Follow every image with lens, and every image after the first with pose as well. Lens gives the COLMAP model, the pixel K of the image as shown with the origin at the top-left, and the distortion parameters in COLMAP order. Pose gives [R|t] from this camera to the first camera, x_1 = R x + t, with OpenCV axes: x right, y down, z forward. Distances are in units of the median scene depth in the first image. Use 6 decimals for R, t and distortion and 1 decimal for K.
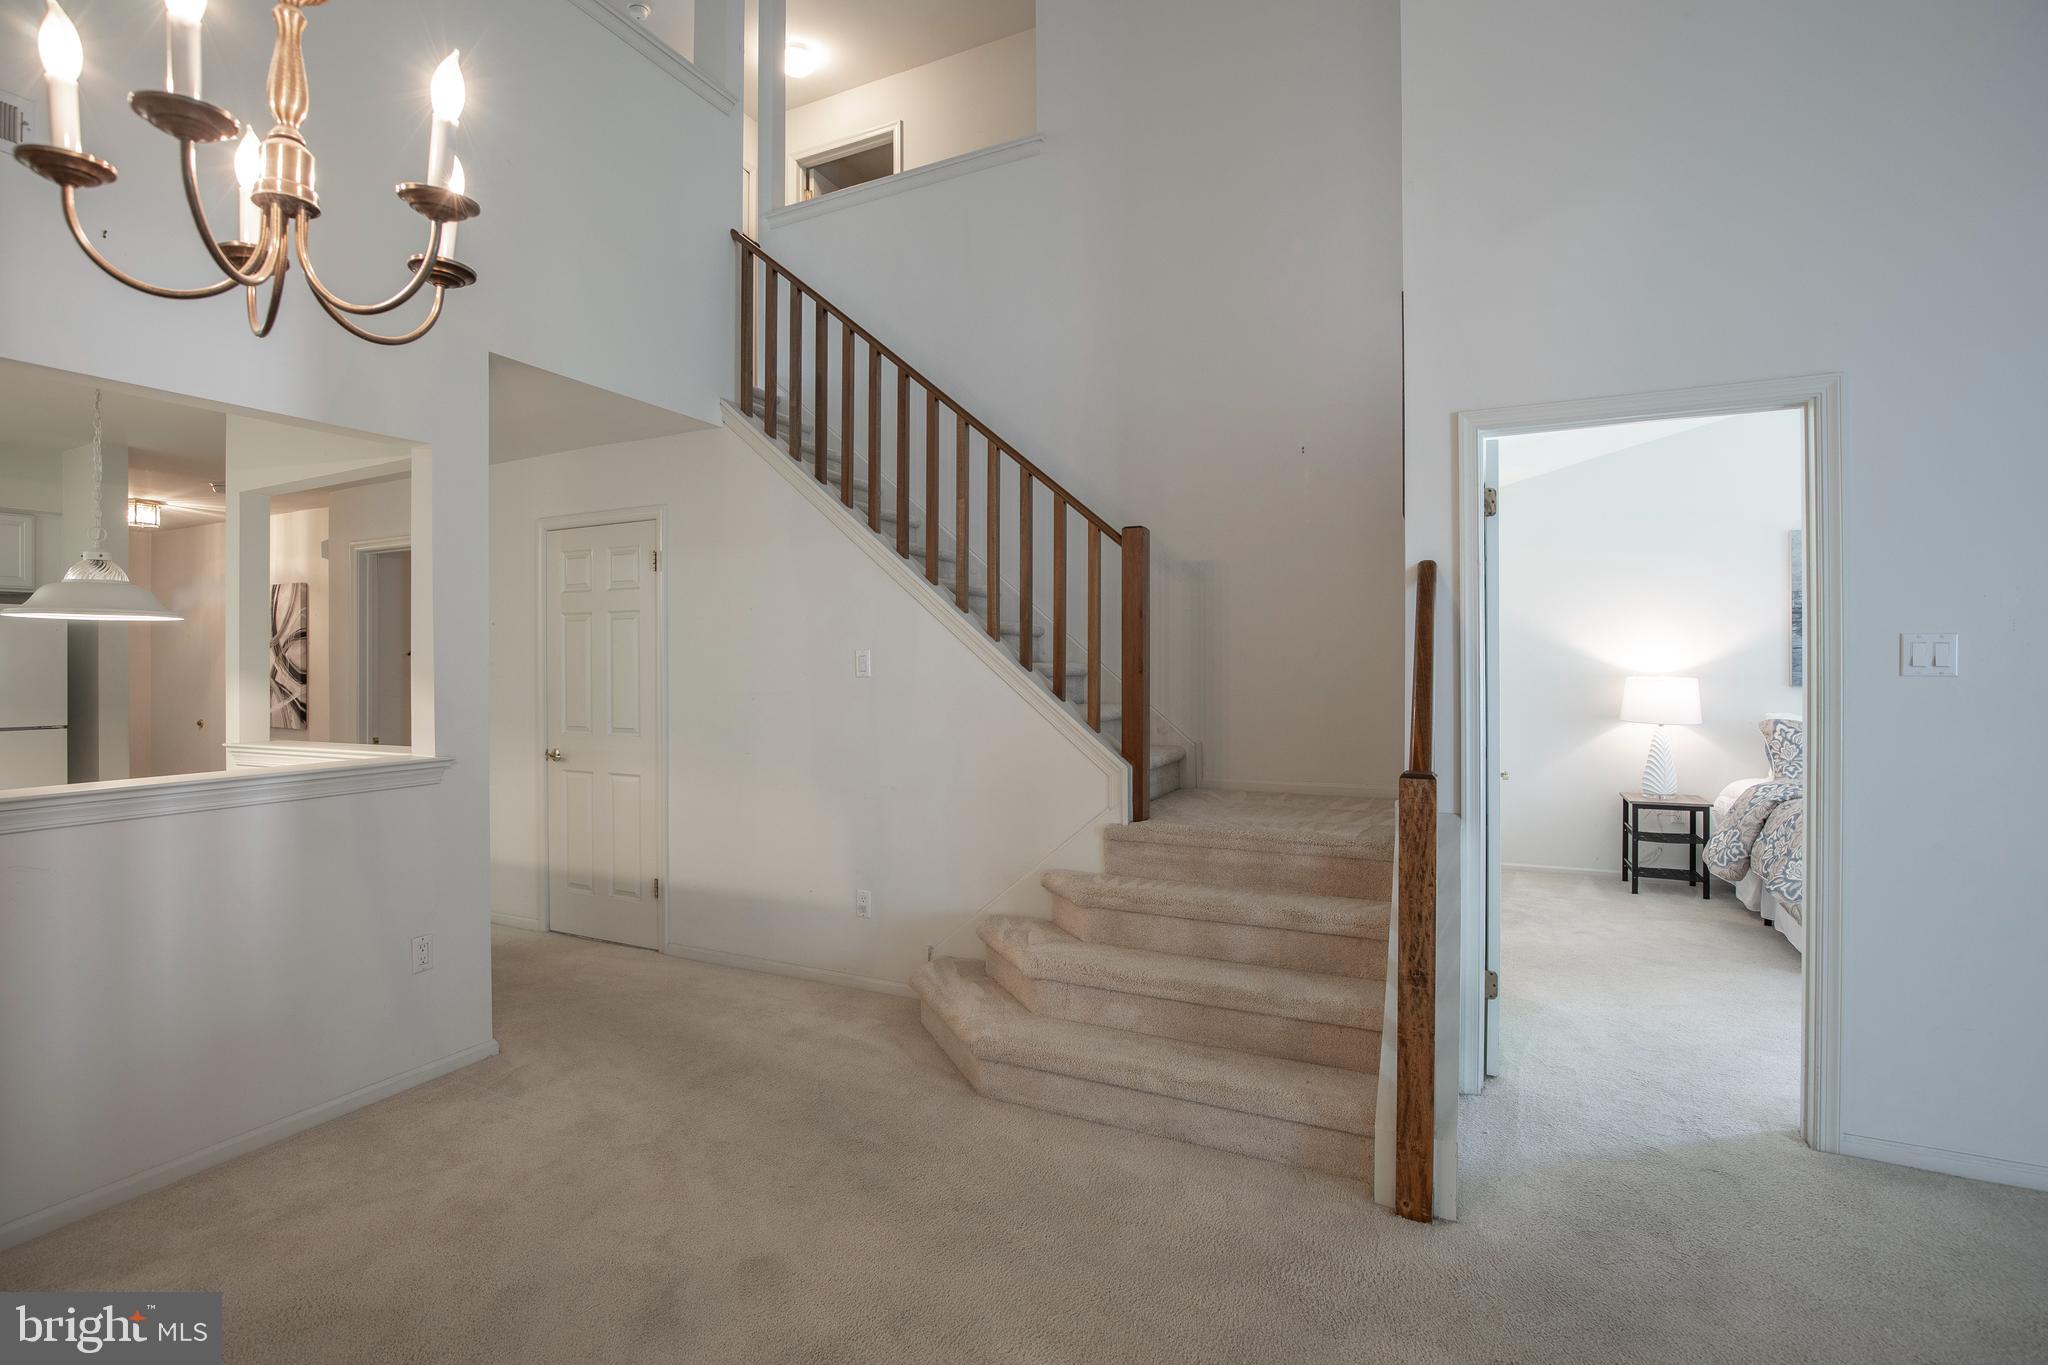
lens RADIAL K [[947.3, 0, 1018.6], [0, 947.3, 674.7], [0, 0, 1]] dist [-0.027130, 0.000842]
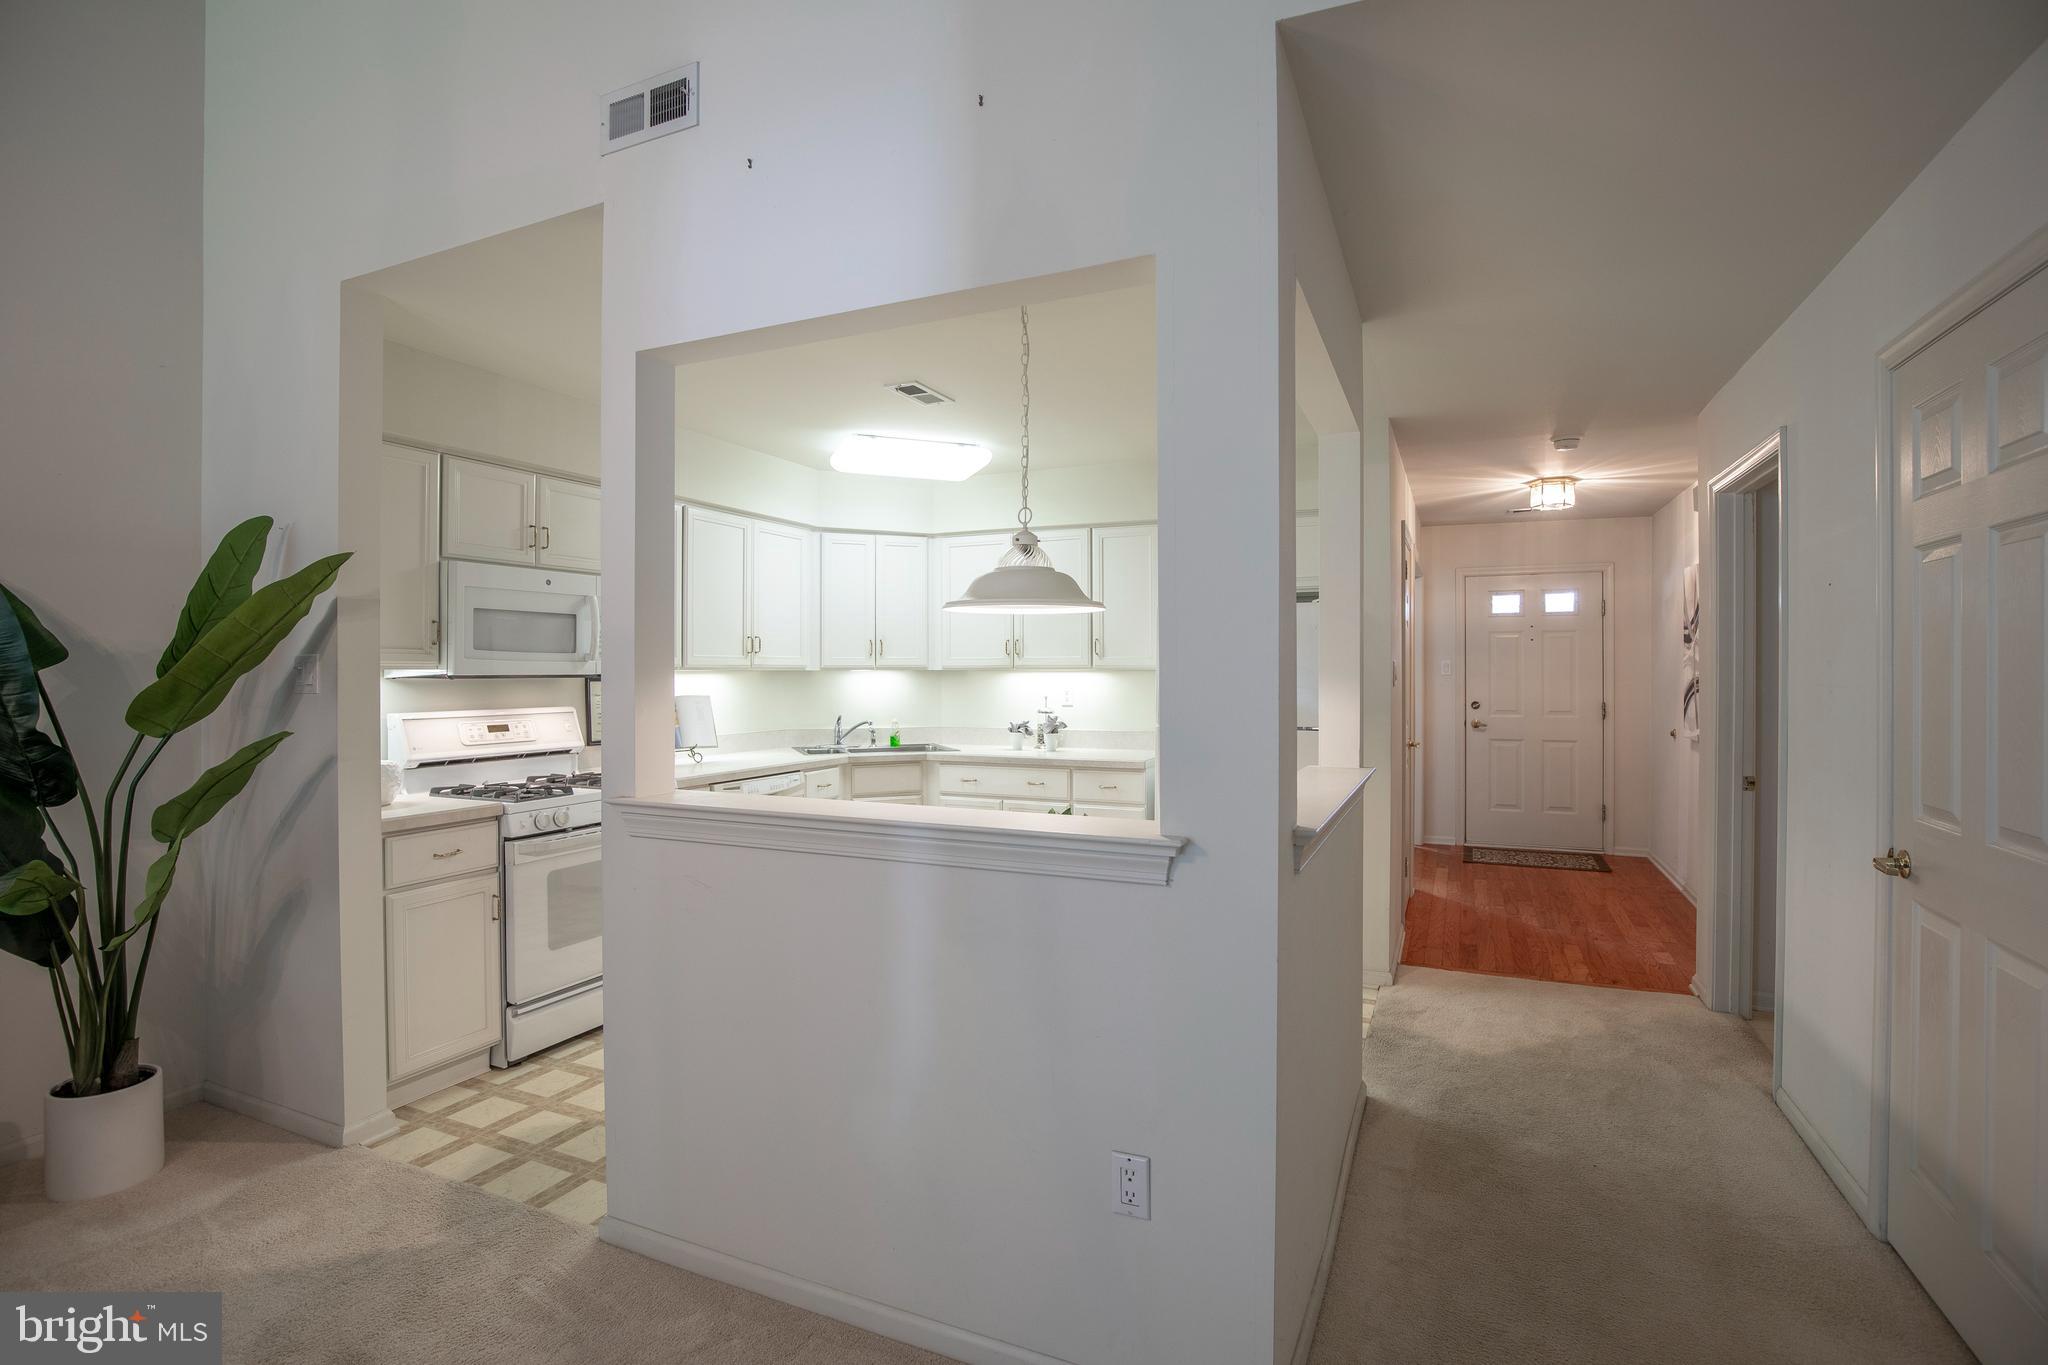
lens RADIAL K [[947.3, 0, 1035.7], [0, 947.3, 671.9], [0, 0, 1]] dist [-0.027130, 0.000842]
pose [[0.002428, 0.003142, -0.999992, -0.041310], [-0.005408, 0.999980, 0.003129, -0.002998], [0.999982, 0.005401, 0.002445, 0.461484]]
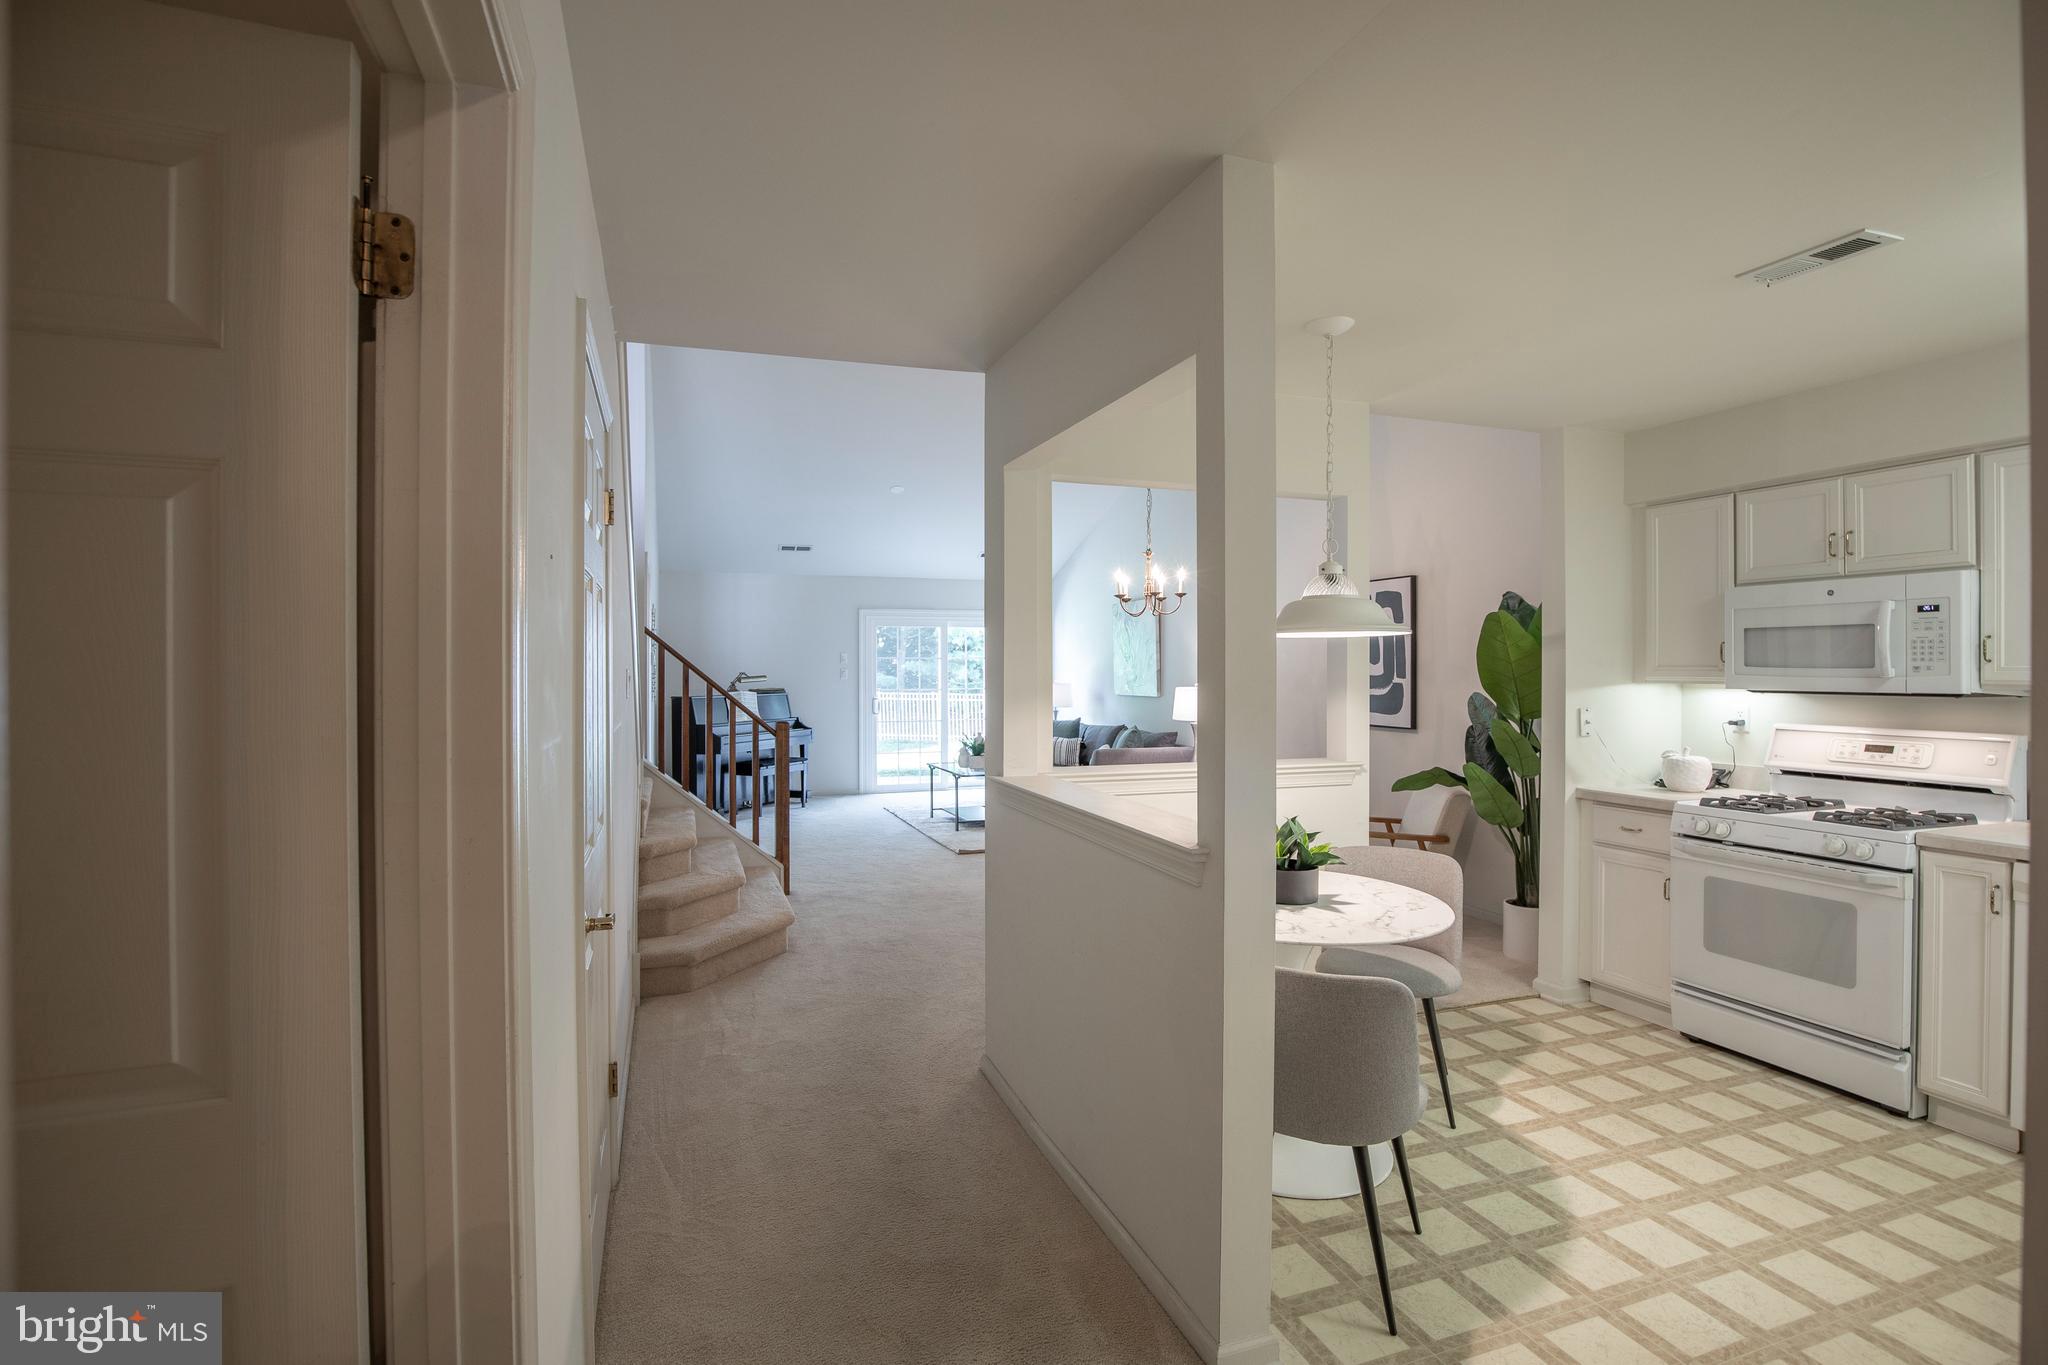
lens RADIAL K [[947.3, 0, 1041.6], [0, 947.3, 677.2], [0, 0, 1]] dist [-0.027130, 0.000842]
pose [[-0.708074, -0.004895, 0.706121, -0.652421], [0.001364, 0.999965, 0.008299, -0.010855], [-0.706137, 0.006839, -0.708043, 0.846675]]
